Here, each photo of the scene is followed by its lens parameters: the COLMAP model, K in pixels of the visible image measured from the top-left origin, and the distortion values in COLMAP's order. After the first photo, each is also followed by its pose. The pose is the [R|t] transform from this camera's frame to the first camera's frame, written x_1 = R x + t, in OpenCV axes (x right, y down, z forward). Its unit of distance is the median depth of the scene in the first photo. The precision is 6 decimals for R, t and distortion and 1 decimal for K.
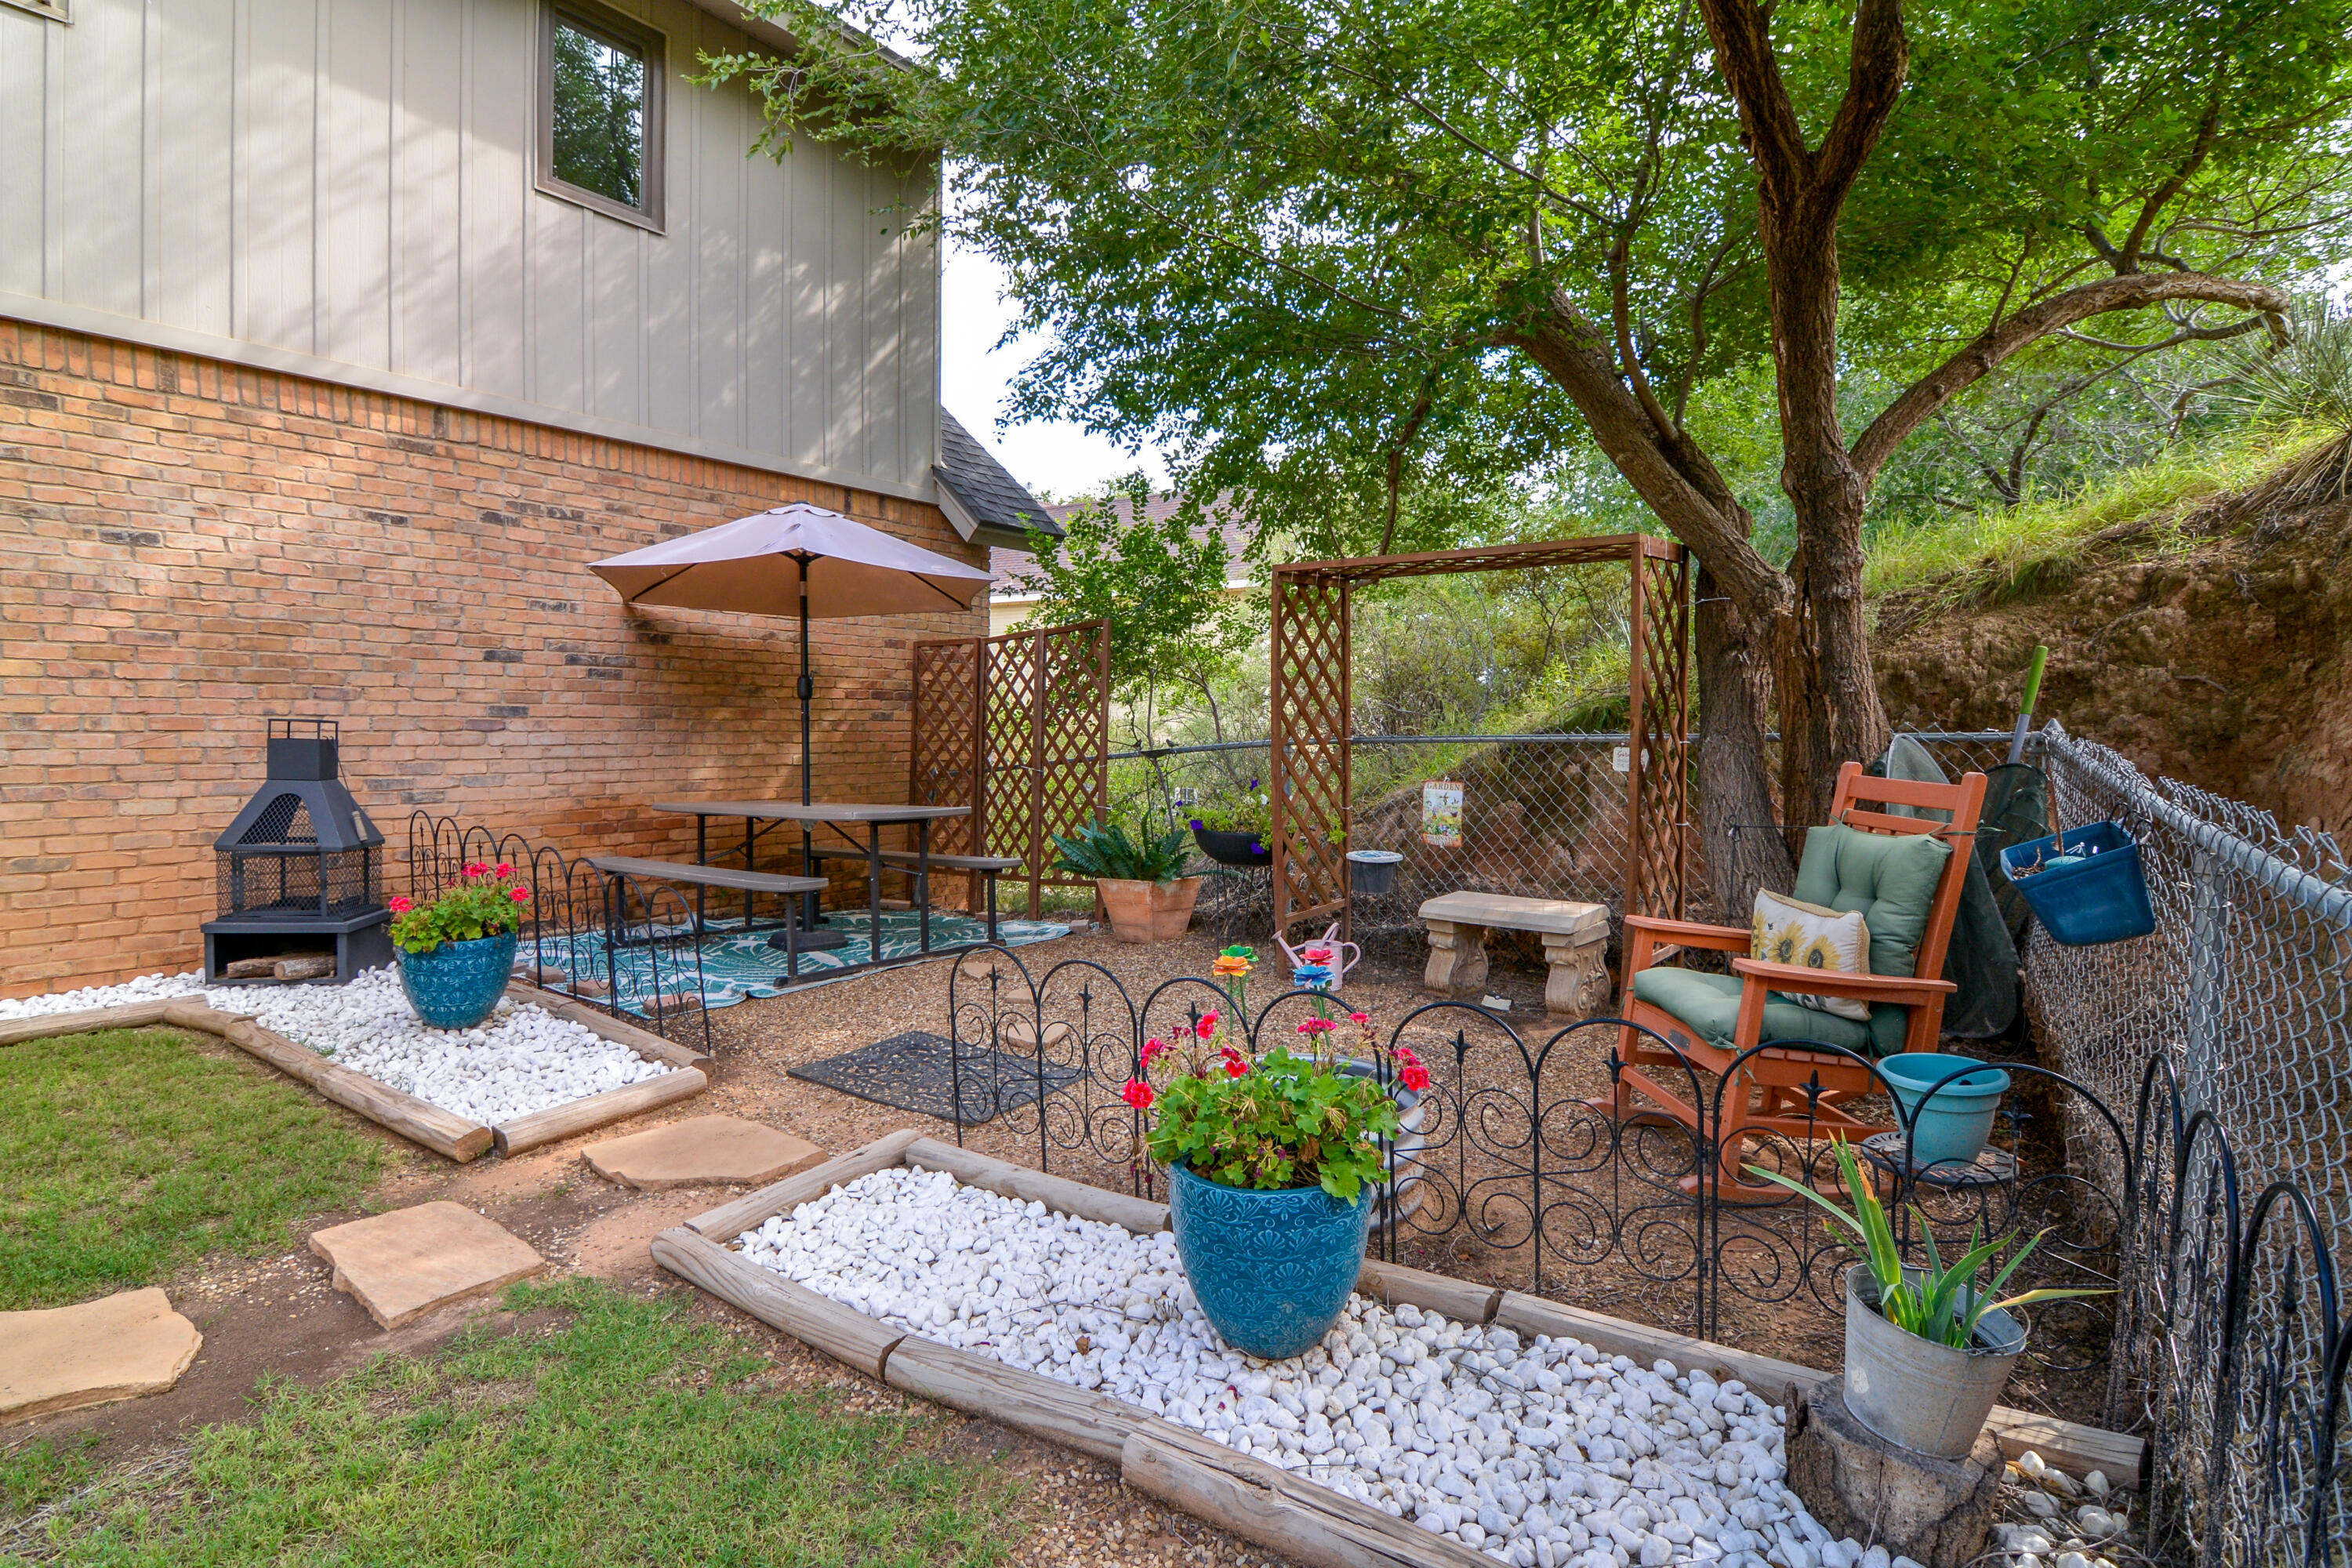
lens RADIAL K [[1192.4, 0, 1169.3], [0, 1192.4, 761.5], [0, 0, 1]] dist [-0.025543, -0.000544]
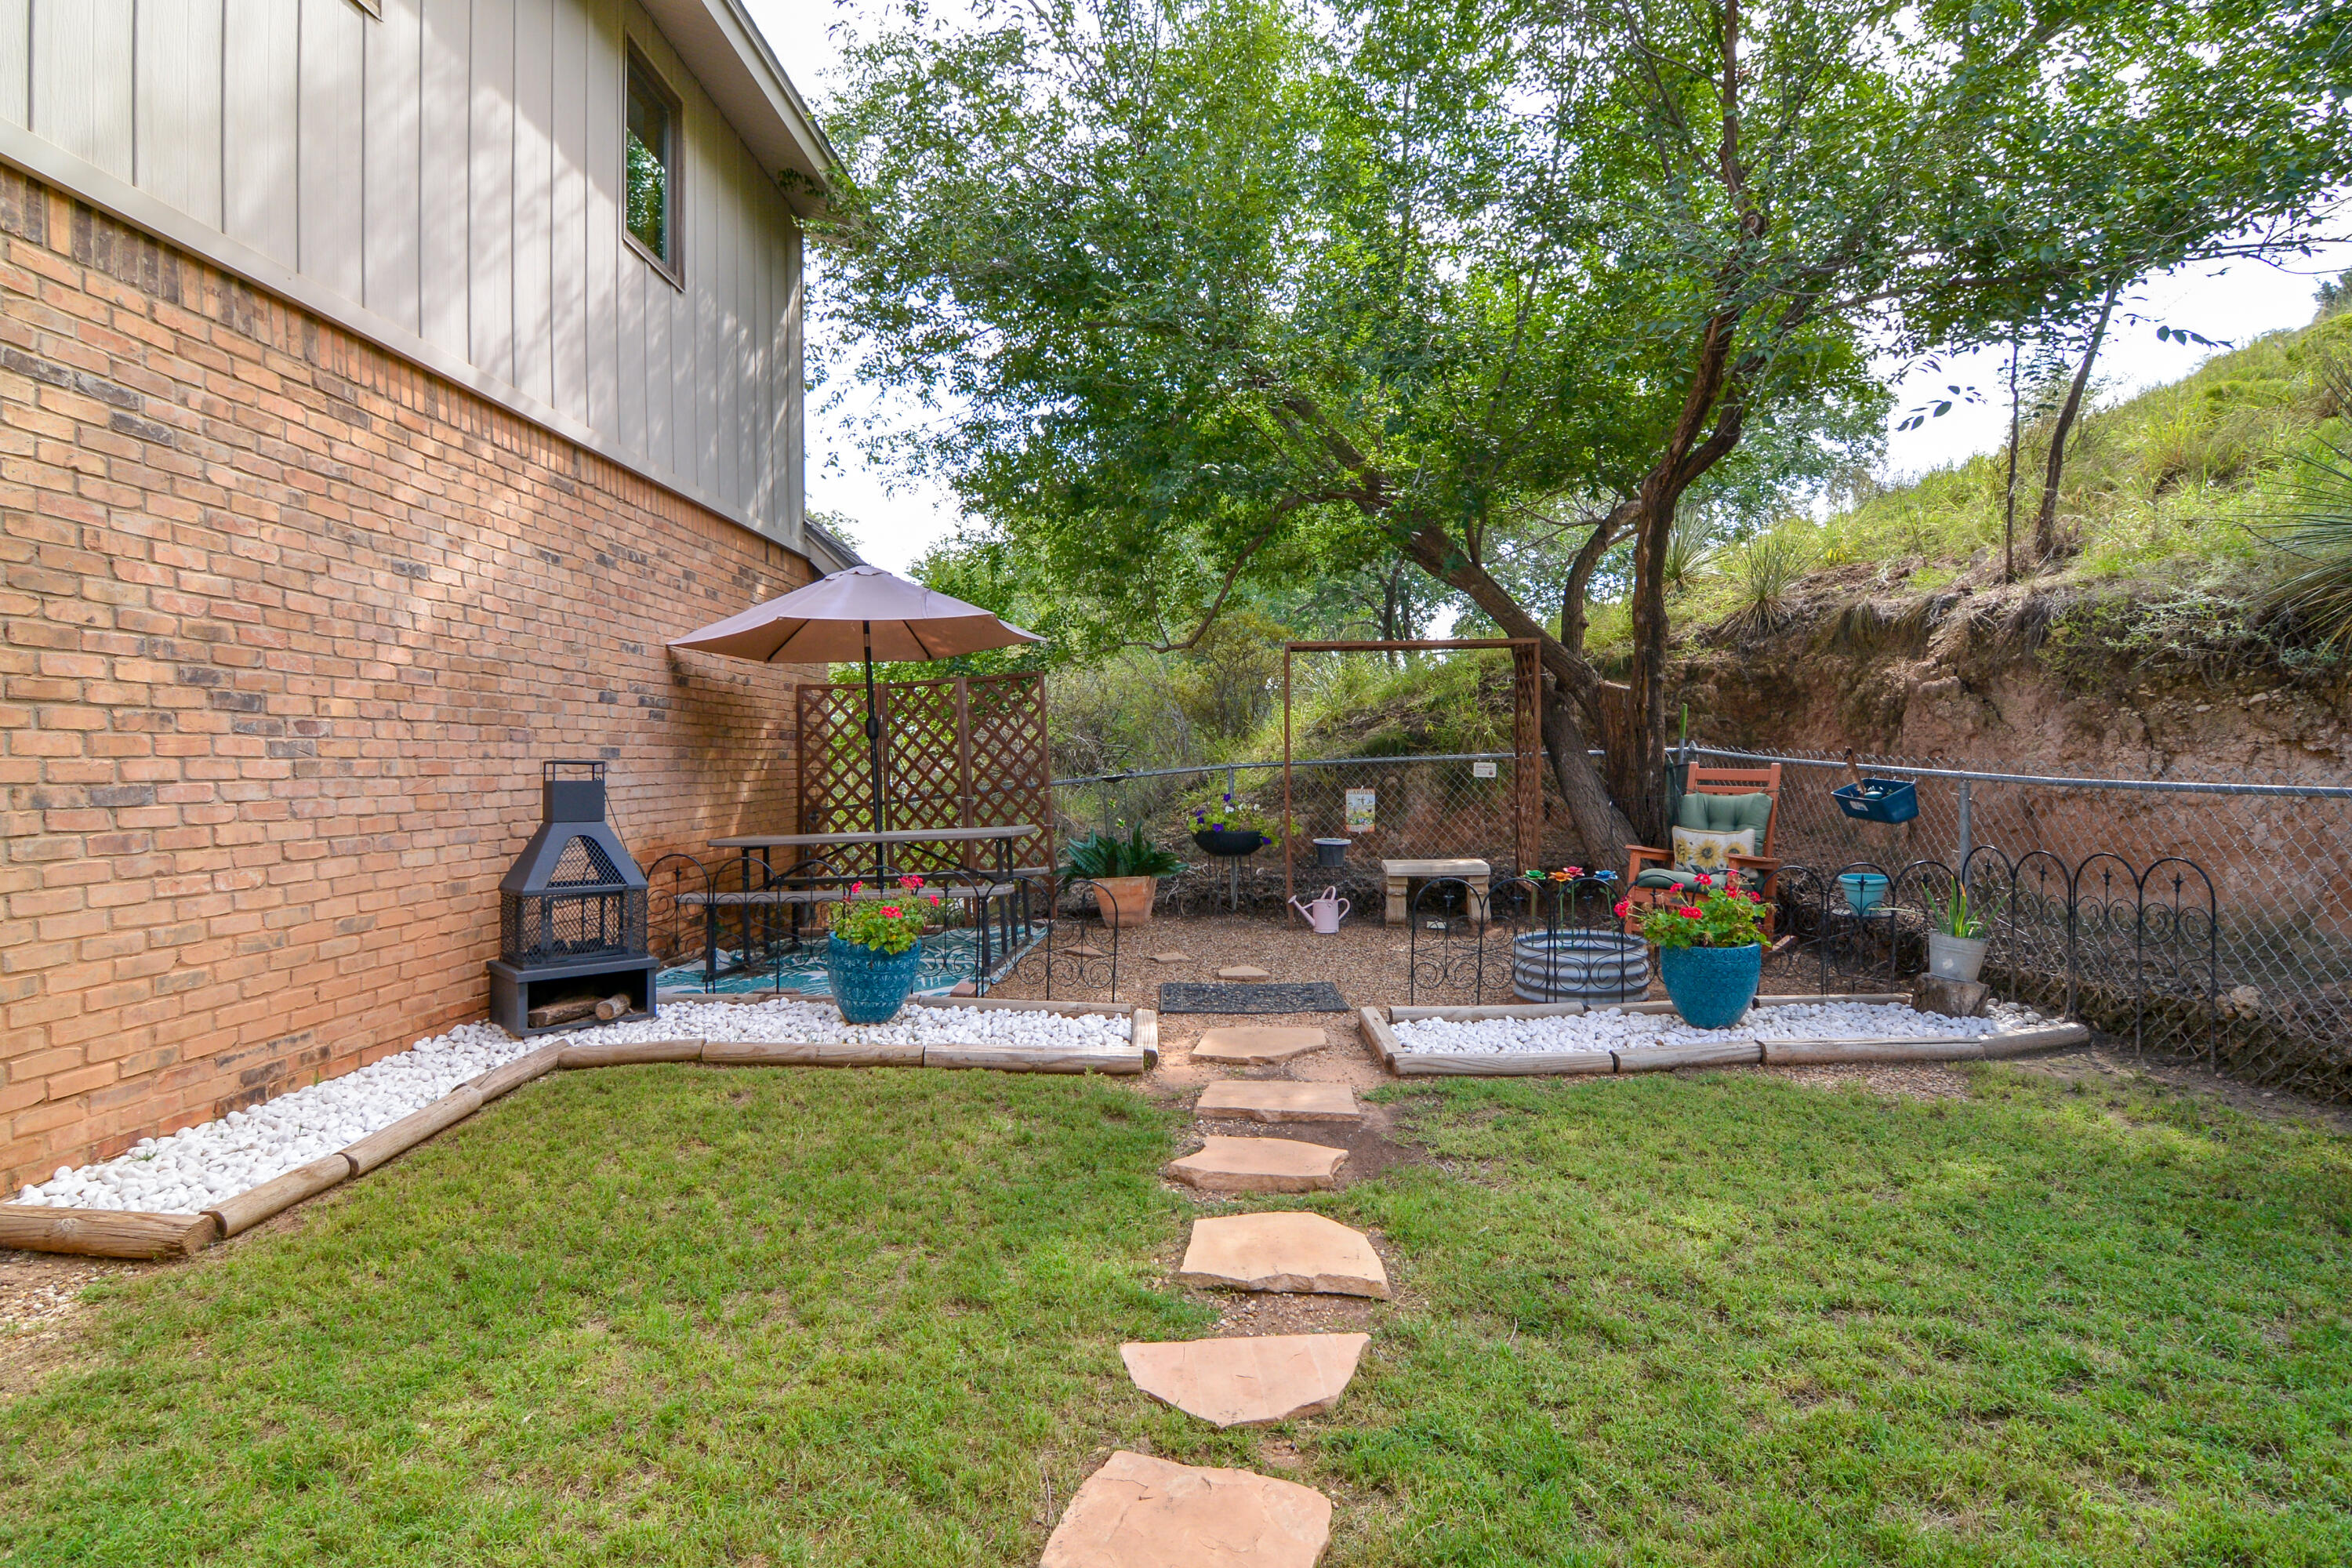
lens RADIAL K [[1192.4, 0, 1180.9], [0, 1192.4, 774.3], [0, 0, 1]] dist [-0.025543, -0.000544]
pose [[0.822312, -0.025820, 0.568451, -0.887784], [0.037896, 0.999237, -0.009432, 0.004263], [-0.567774, 0.029298, 0.822663, -0.117020]]
